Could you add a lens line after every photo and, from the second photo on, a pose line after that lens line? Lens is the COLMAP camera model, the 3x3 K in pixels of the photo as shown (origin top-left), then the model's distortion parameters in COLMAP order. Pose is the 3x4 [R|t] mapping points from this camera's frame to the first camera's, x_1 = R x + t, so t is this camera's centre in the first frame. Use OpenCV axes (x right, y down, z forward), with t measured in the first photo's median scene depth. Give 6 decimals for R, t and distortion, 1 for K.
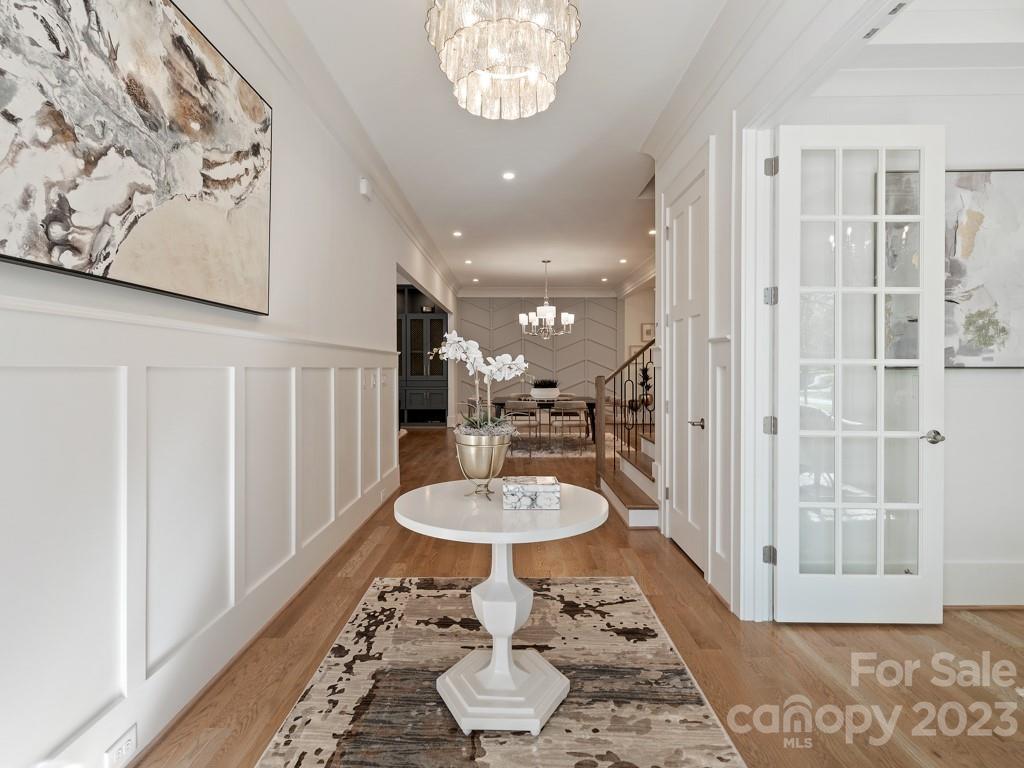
lens RADIAL K [[516.1, 0, 514.8], [0, 516.1, 382.3], [0, 0, 1]] dist [0.001913, 0.002252]
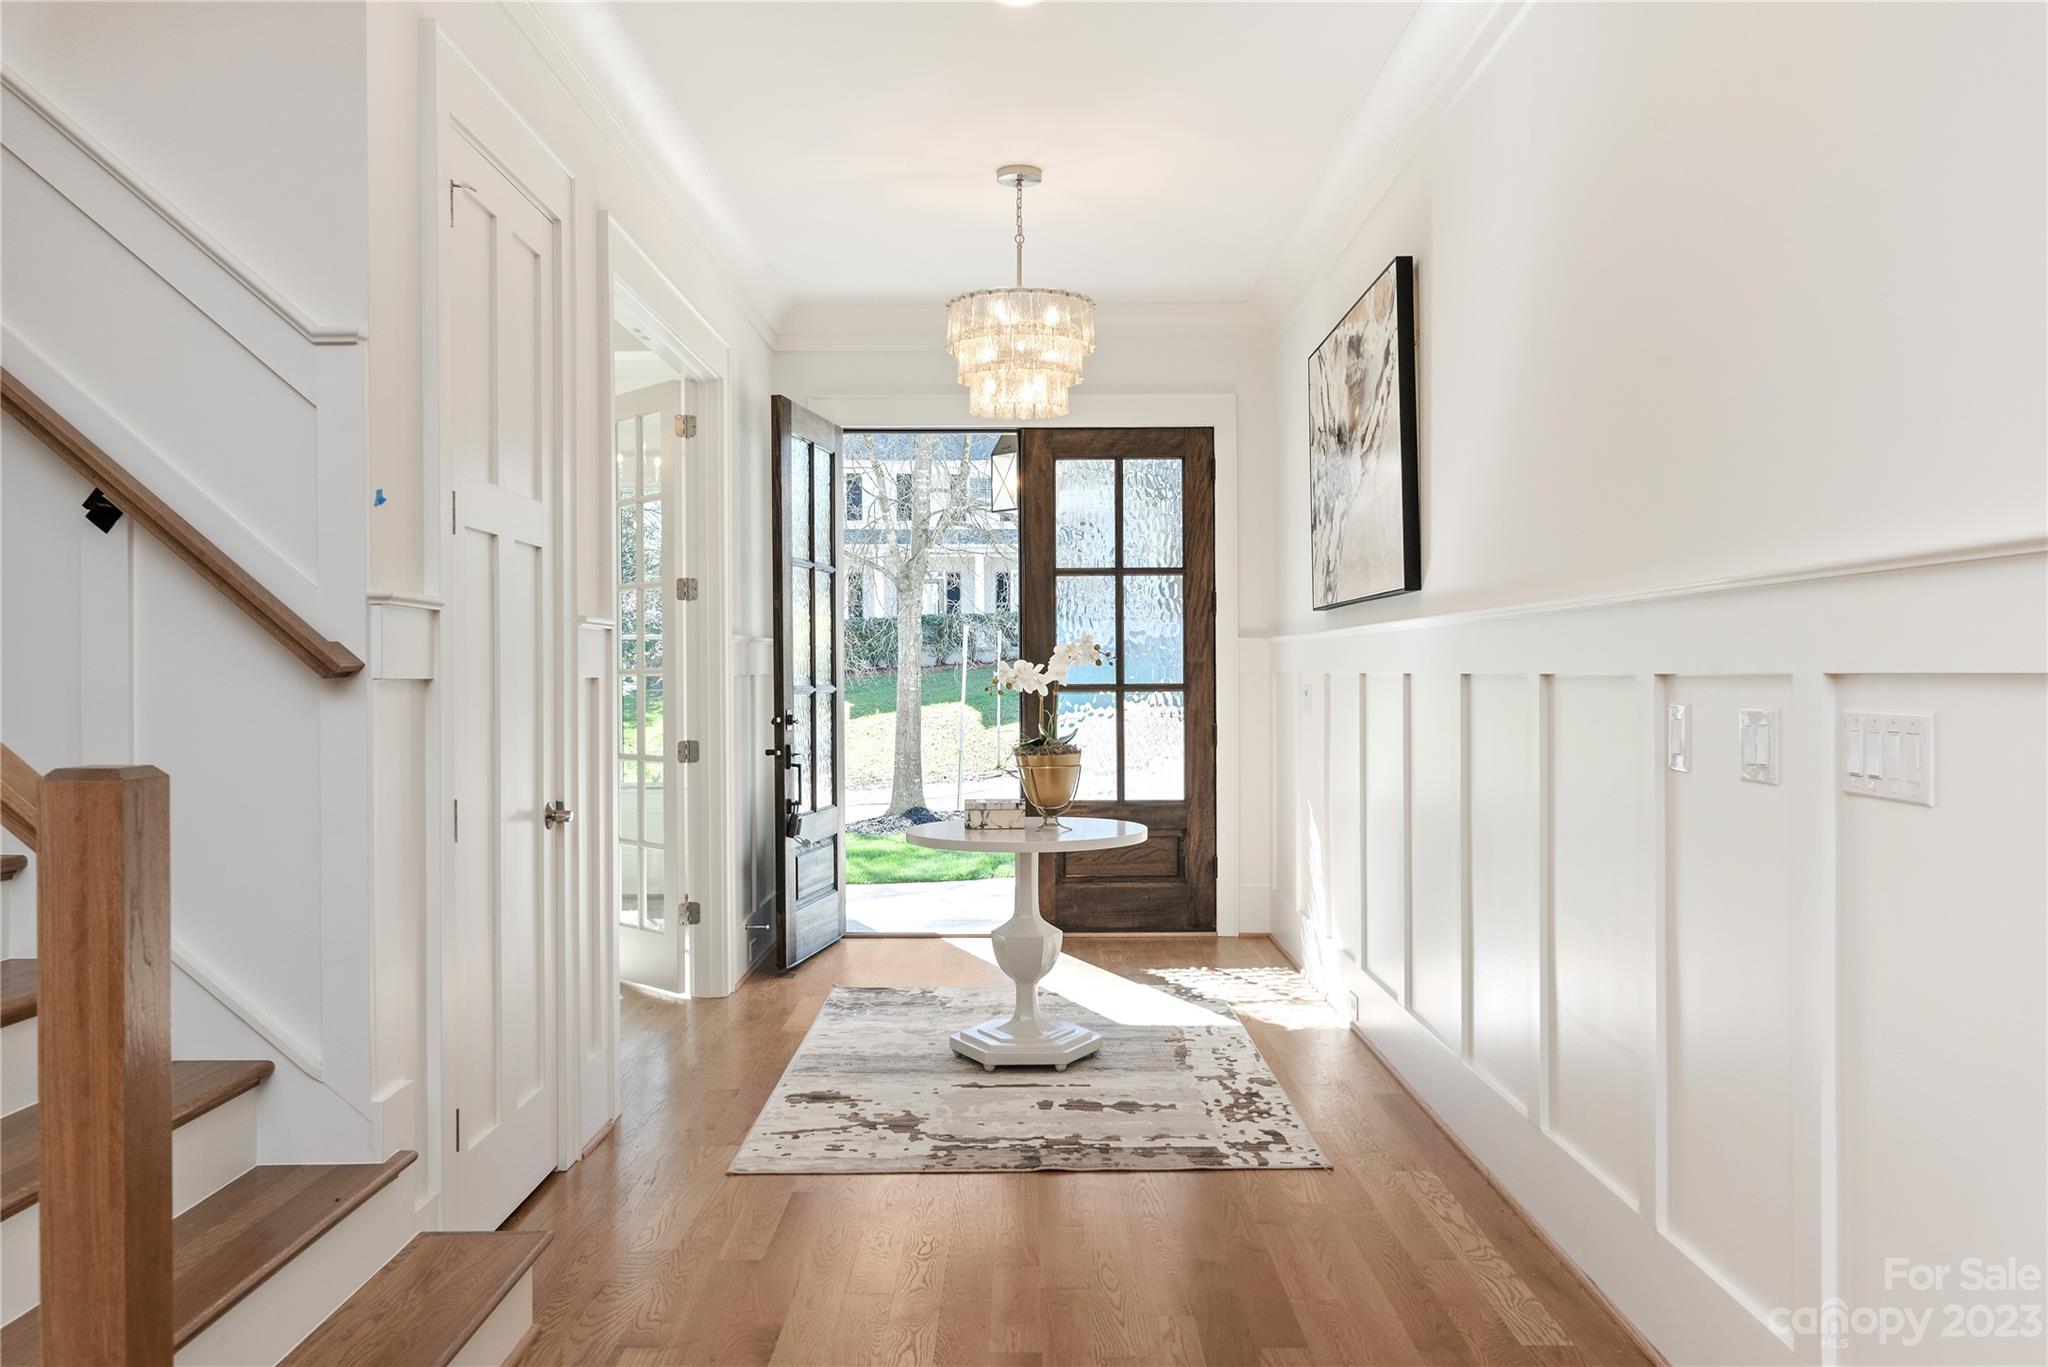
lens RADIAL K [[1592.0, 0, 1025.4], [0, 1592.0, 680.0], [0, 0, 1]] dist [-0.009733, -0.004206]
pose [[-0.999965, 0.005807, 0.006045, -0.030027], [0.005993, 0.999491, 0.031326, -0.076841], [-0.005860, 0.031362, -0.999491, 2.649290]]
